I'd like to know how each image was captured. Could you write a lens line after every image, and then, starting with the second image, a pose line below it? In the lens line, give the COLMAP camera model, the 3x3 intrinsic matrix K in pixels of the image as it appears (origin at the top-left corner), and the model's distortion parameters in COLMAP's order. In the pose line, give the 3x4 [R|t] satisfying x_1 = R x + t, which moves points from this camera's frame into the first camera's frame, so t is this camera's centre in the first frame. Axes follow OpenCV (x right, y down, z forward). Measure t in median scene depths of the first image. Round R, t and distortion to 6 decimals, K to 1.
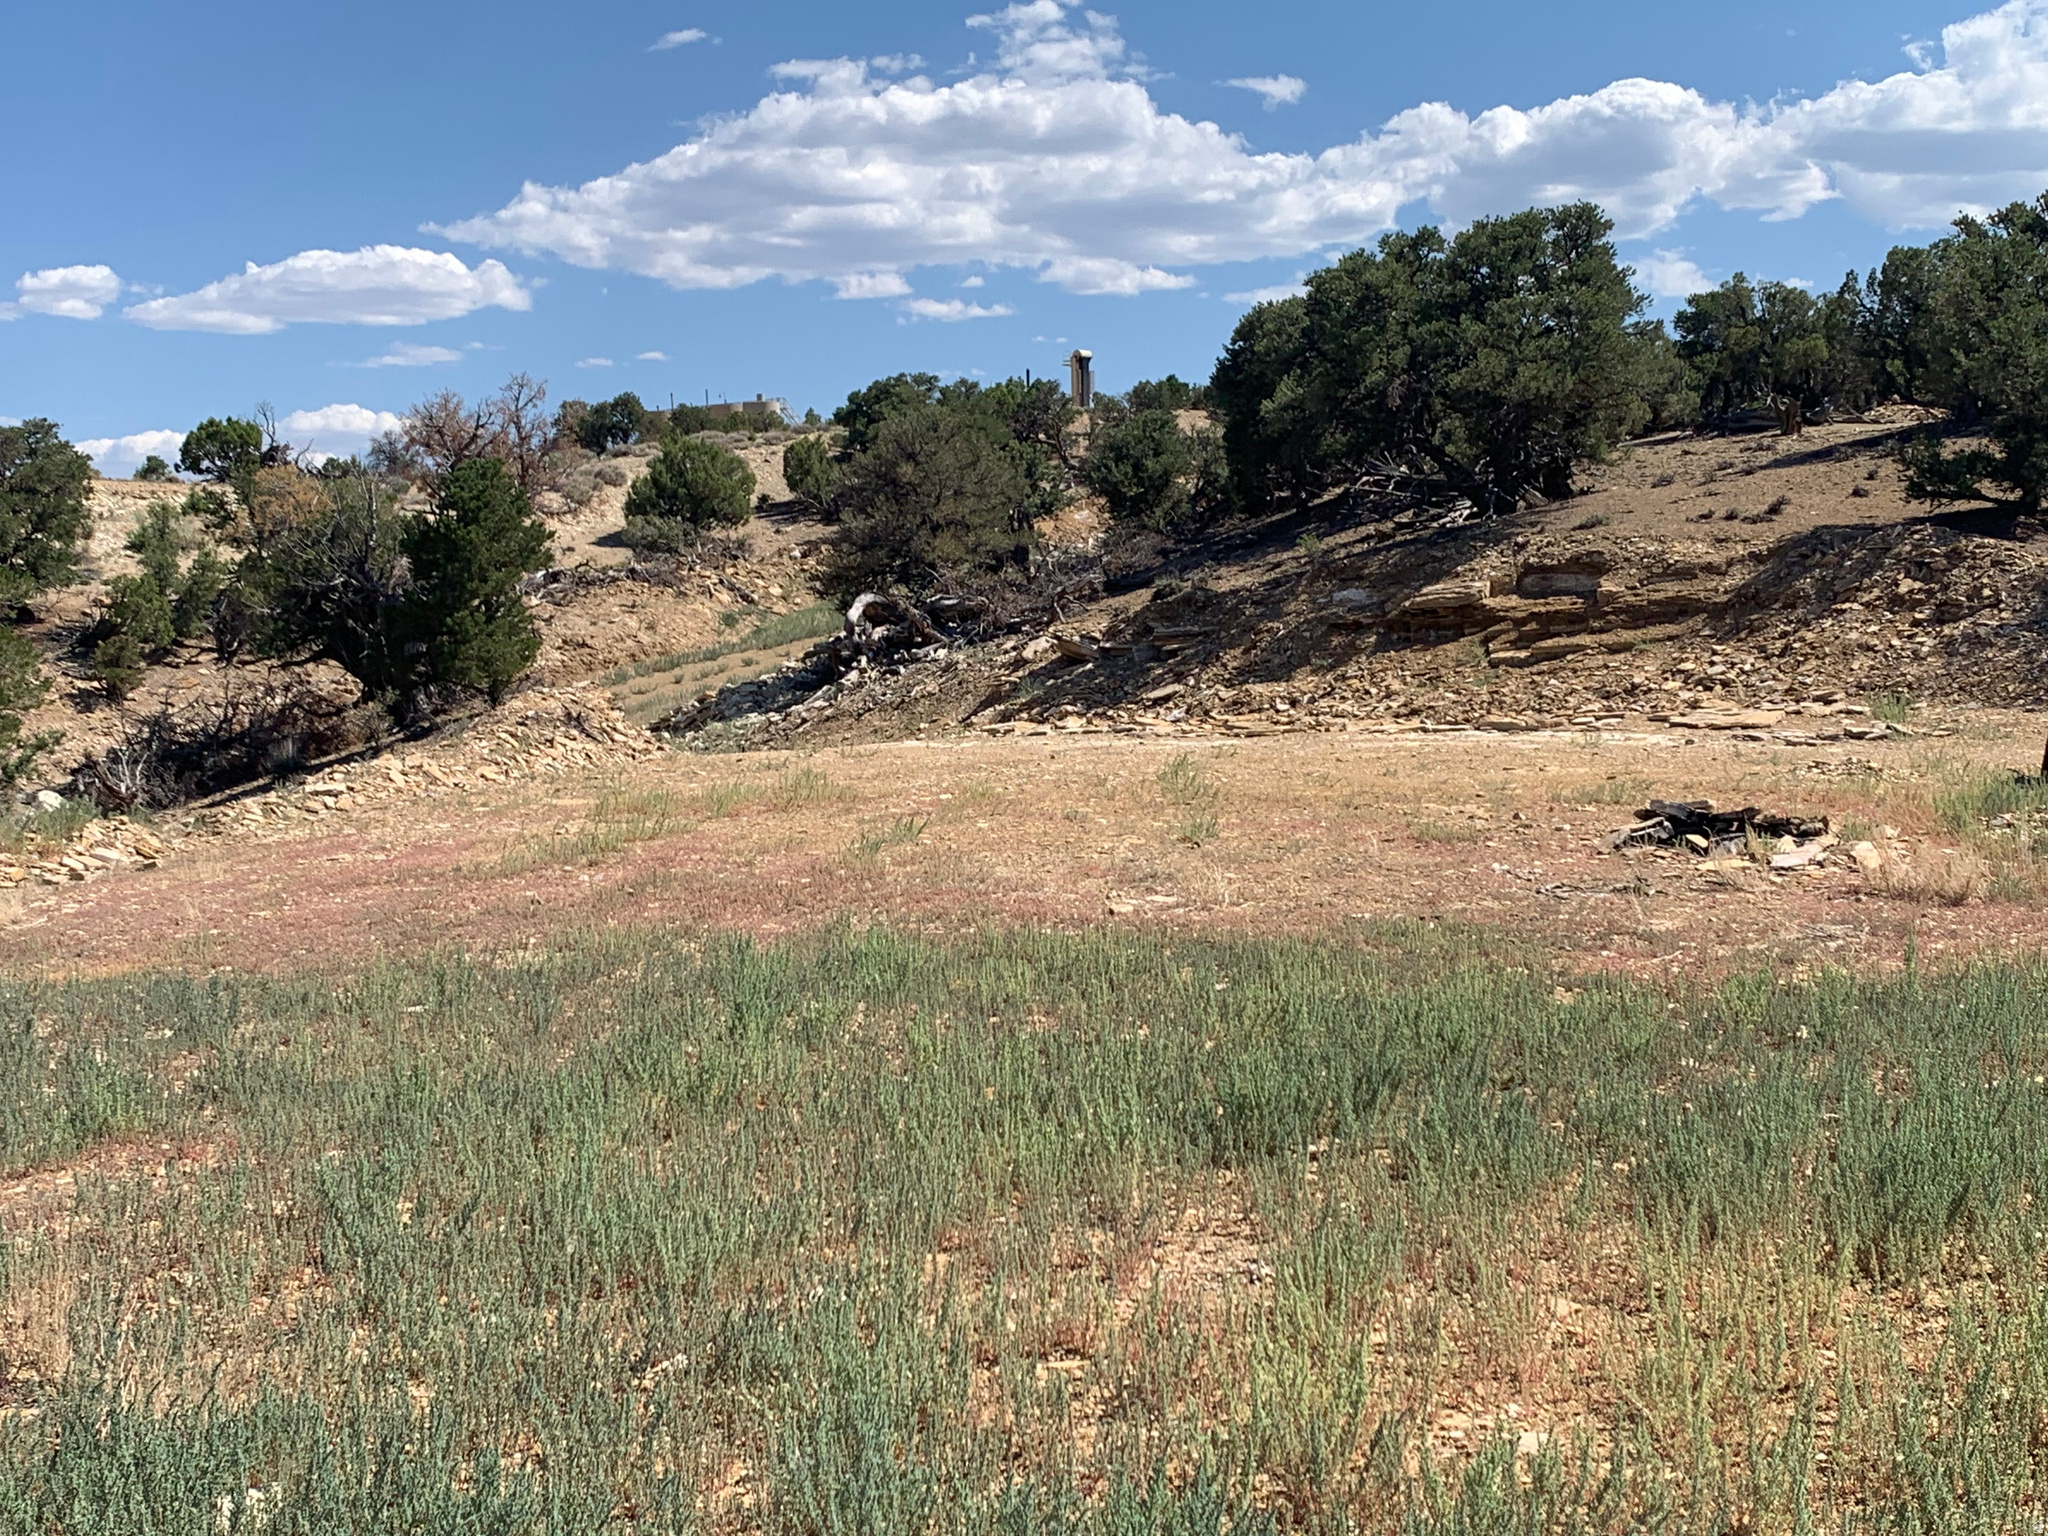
lens RADIAL K [[2615.8, 0, 1024.0], [0, 2615.8, 768.0], [0, 0, 1]] dist [0.139953, -0.564496]
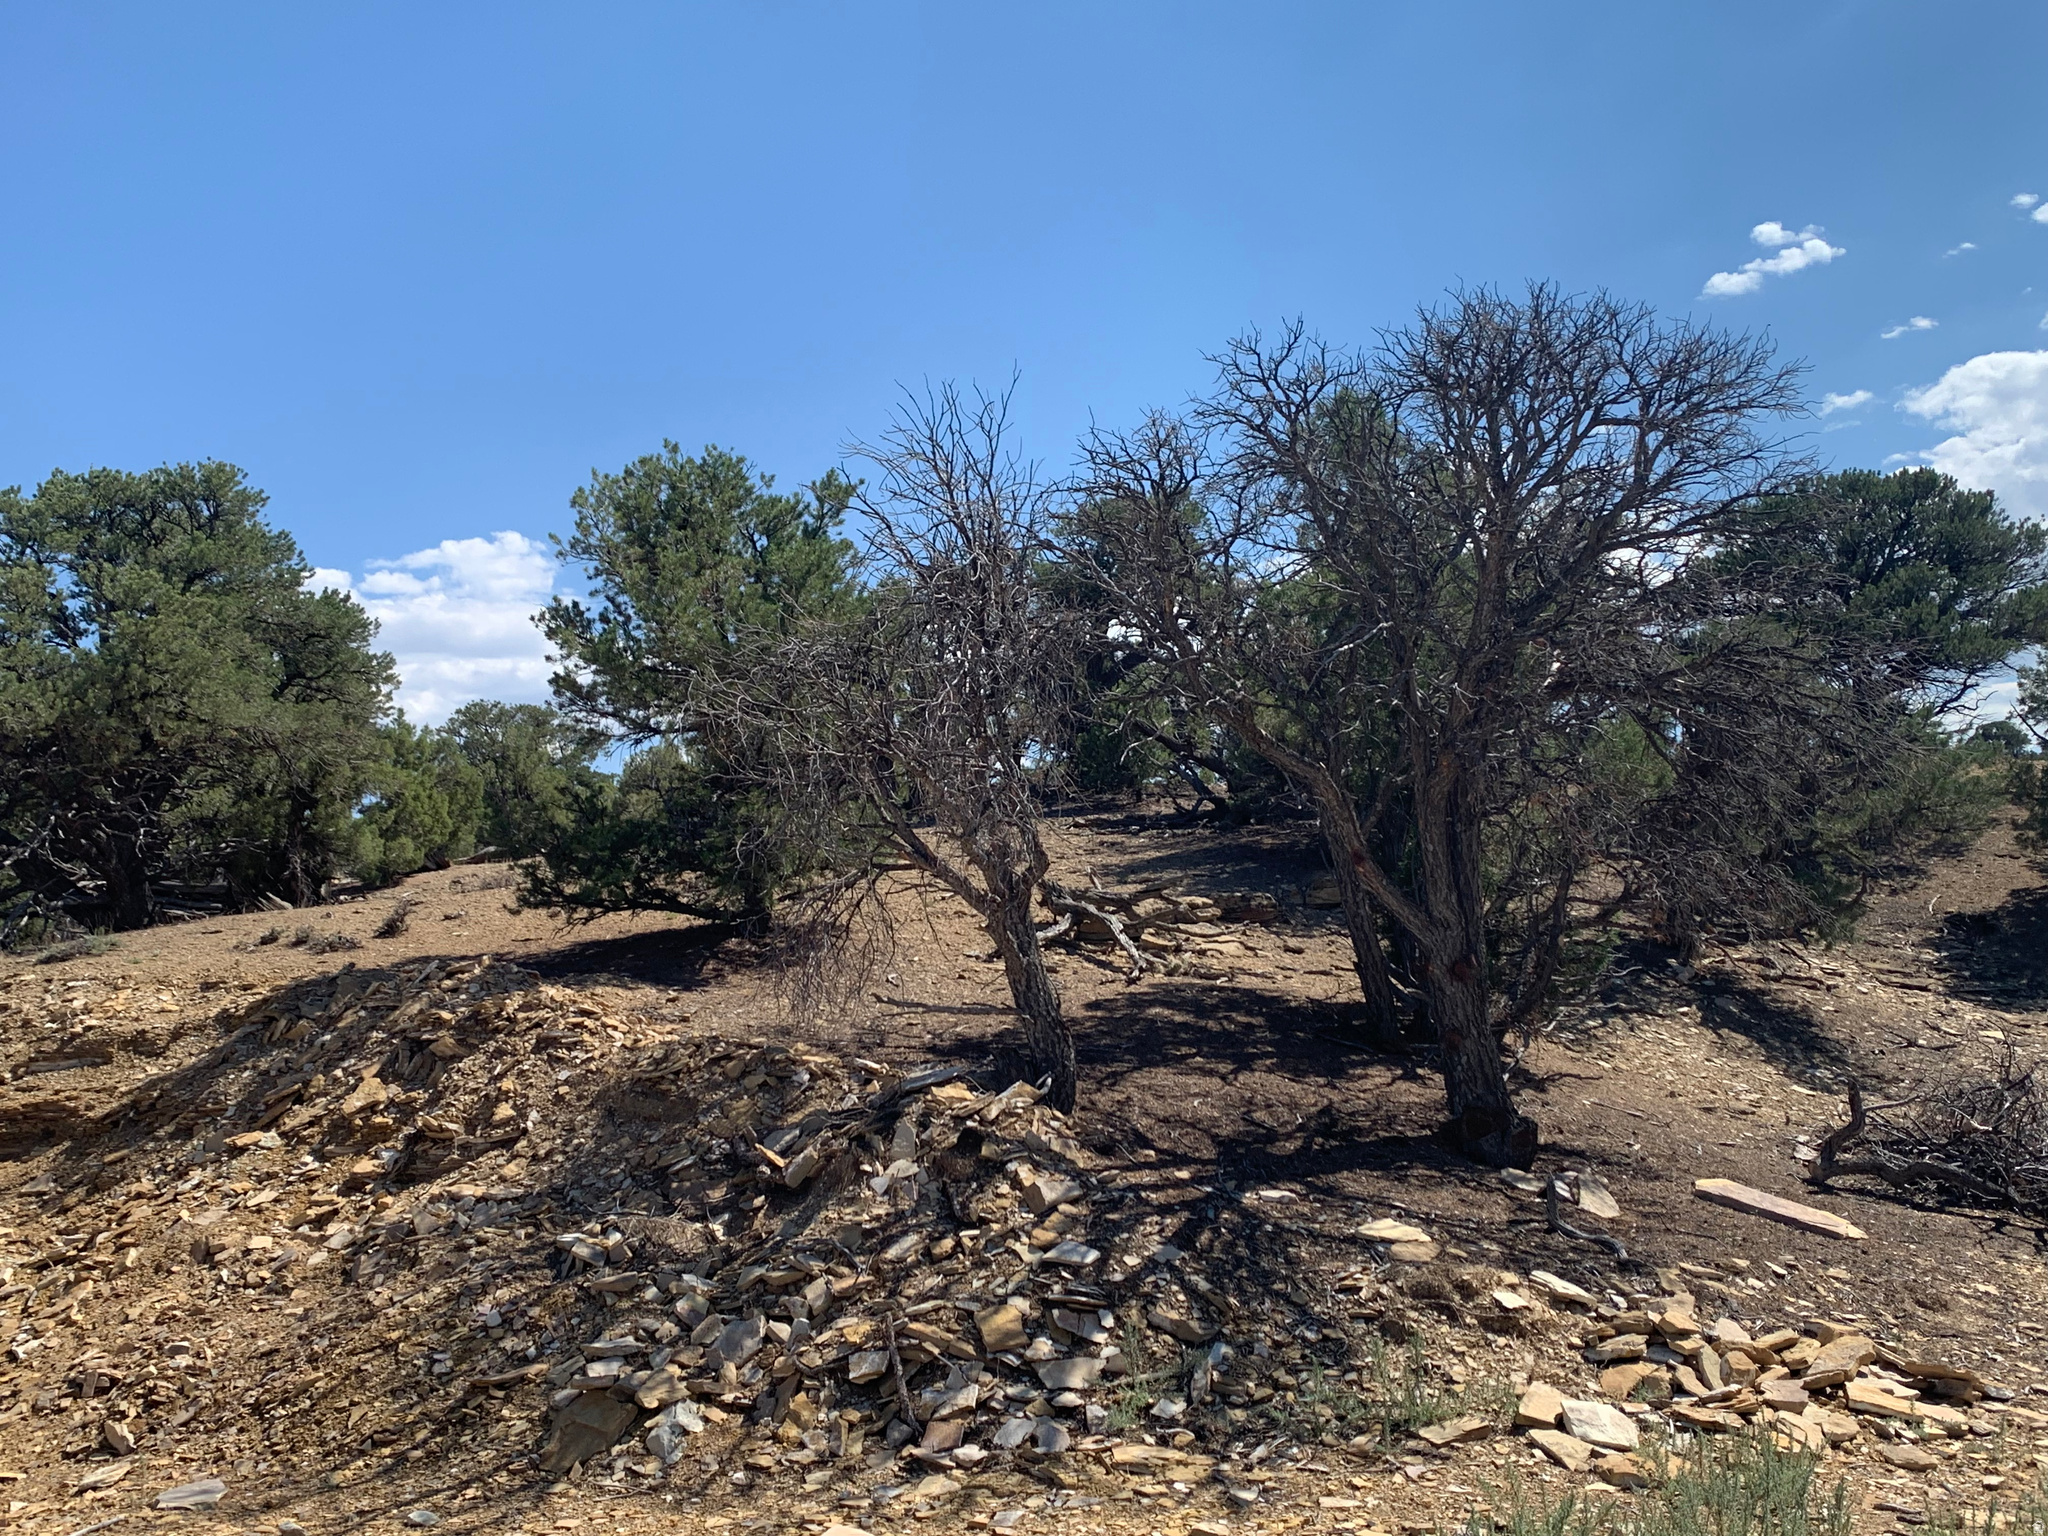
lens RADIAL K [[2032.7, 0, 1024.0], [0, 2032.7, 768.0], [0, 0, 1]] dist [-0.000434, 0.026718]
pose [[0.962926, 0.016138, 0.269284, 0.317723], [0.030527, 0.985279, -0.168207, -0.056473], [-0.268034, 0.170191, 0.948258, 0.567049]]
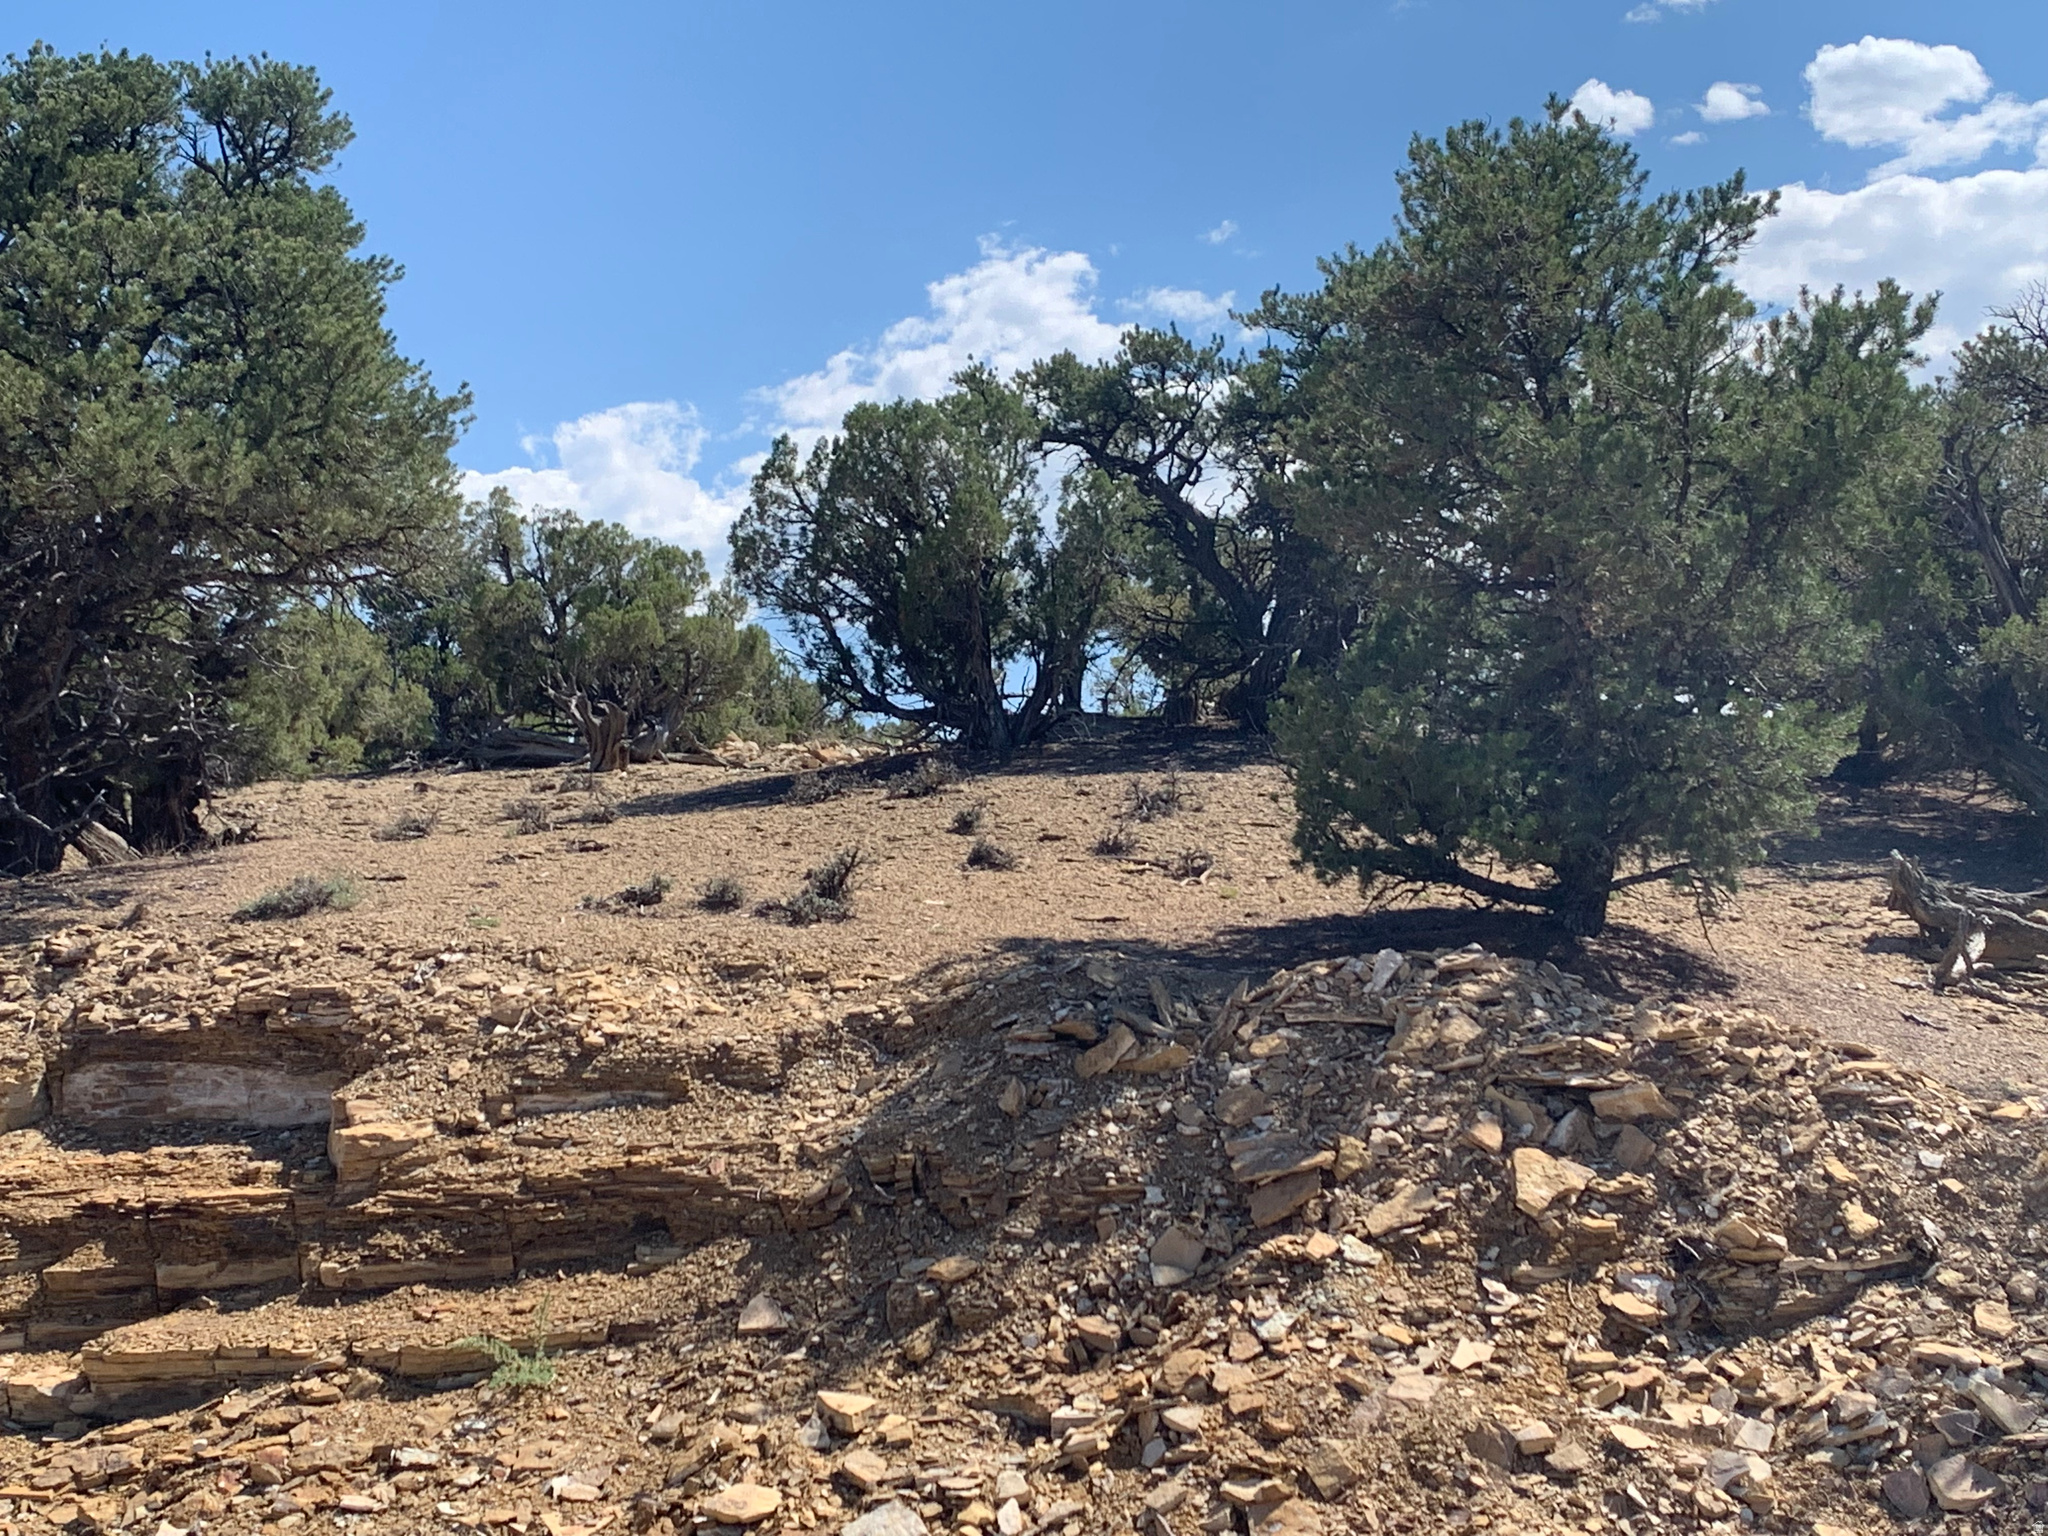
lens RADIAL K [[3027.6, 0, 1024.0], [0, 3027.6, 768.0], [0, 0, 1]] dist [0.206971, -0.768759]
pose [[0.884636, 0.069189, 0.461120, 0.131368], [-0.000401, 0.989042, -0.147631, -0.058685], [-0.466282, 0.130415, 0.874970, 0.683304]]
